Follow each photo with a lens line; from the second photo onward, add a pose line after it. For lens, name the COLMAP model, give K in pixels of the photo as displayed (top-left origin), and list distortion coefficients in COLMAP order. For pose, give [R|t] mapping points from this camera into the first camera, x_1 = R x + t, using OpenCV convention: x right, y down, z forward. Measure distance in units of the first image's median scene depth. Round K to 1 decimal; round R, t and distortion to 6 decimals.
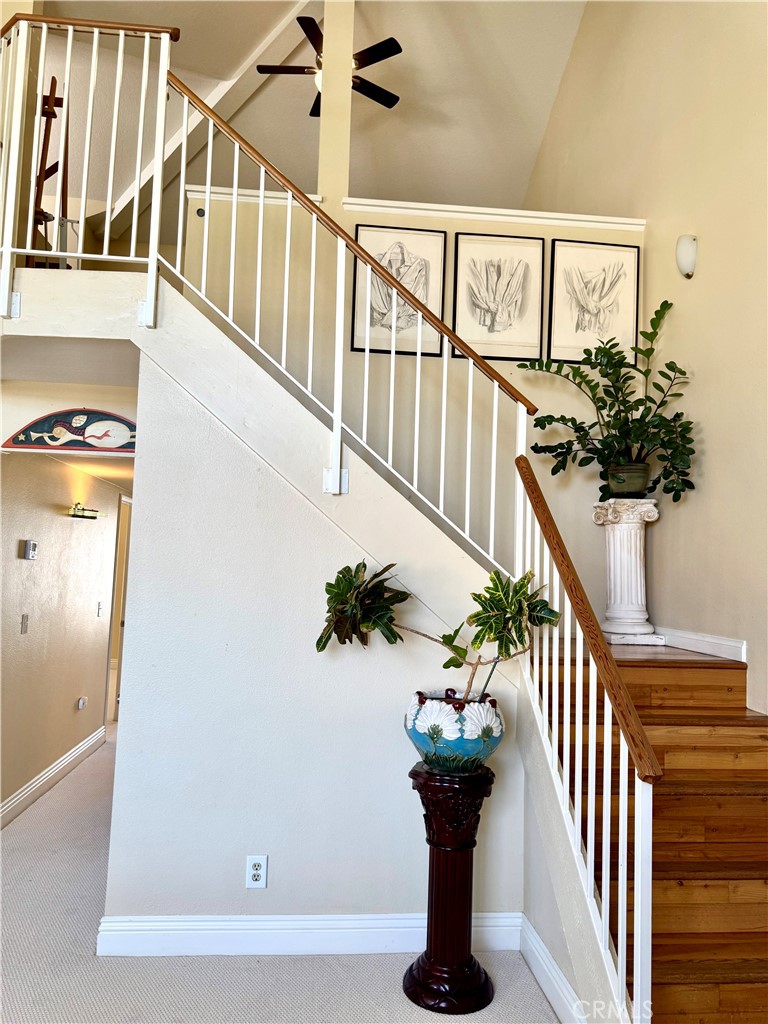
lens RADIAL K [[723.7, 0, 384.0], [0, 723.7, 512.0], [0, 0, 1]] dist [0.104137, -0.164090]
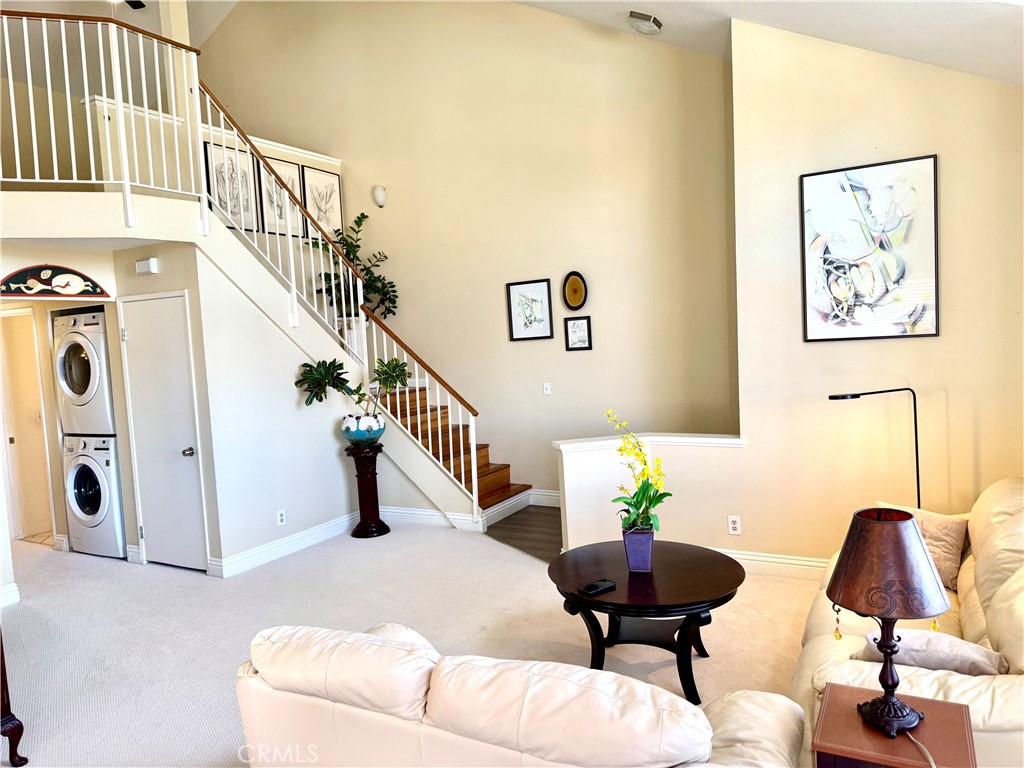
lens RADIAL K [[723.7, 0, 506.6], [0, 723.7, 388.7], [0, 0, 1]] dist [0.104137, -0.164090]
pose [[0.567586, -0.123431, 0.814009, -1.051201], [0.000486, 0.988748, 0.149589, -0.118201], [-0.823314, -0.084509, 0.561260, -0.447505]]
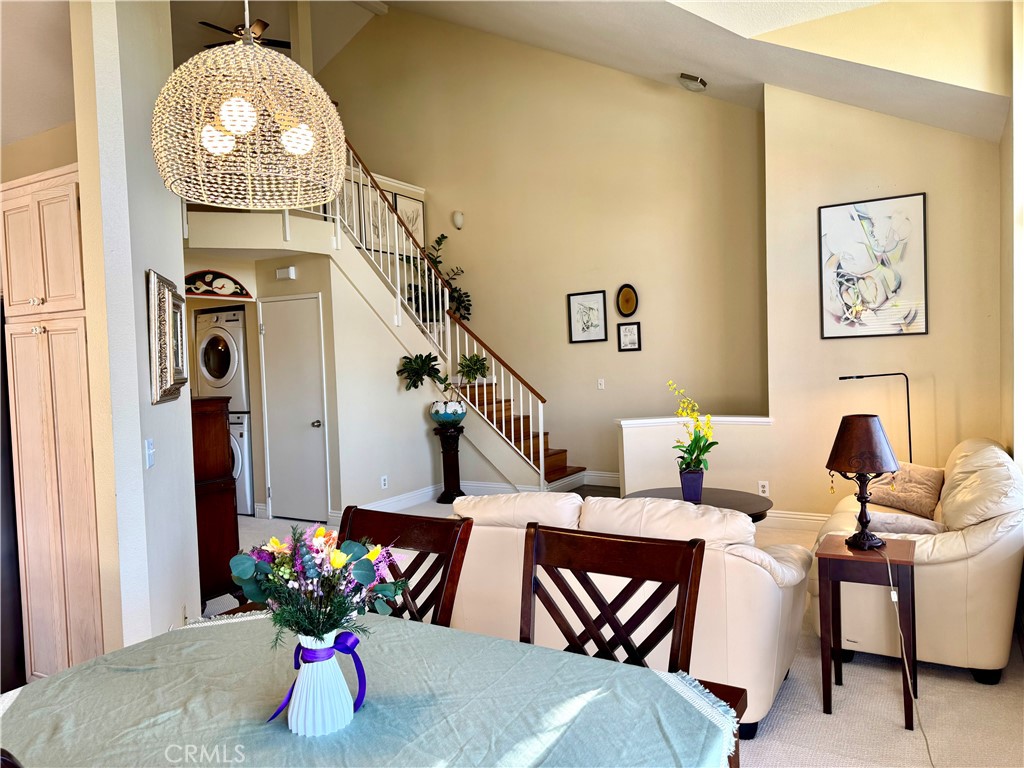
lens RADIAL K [[723.6, 0, 513.9], [0, 723.6, 385.6], [0, 0, 1]] dist [0.153046, -0.285916]
pose [[0.586562, -0.084186, 0.805517, -1.372930], [-0.014615, 0.993321, 0.114456, -0.083411], [-0.809772, -0.078908, 0.581414, -0.541397]]
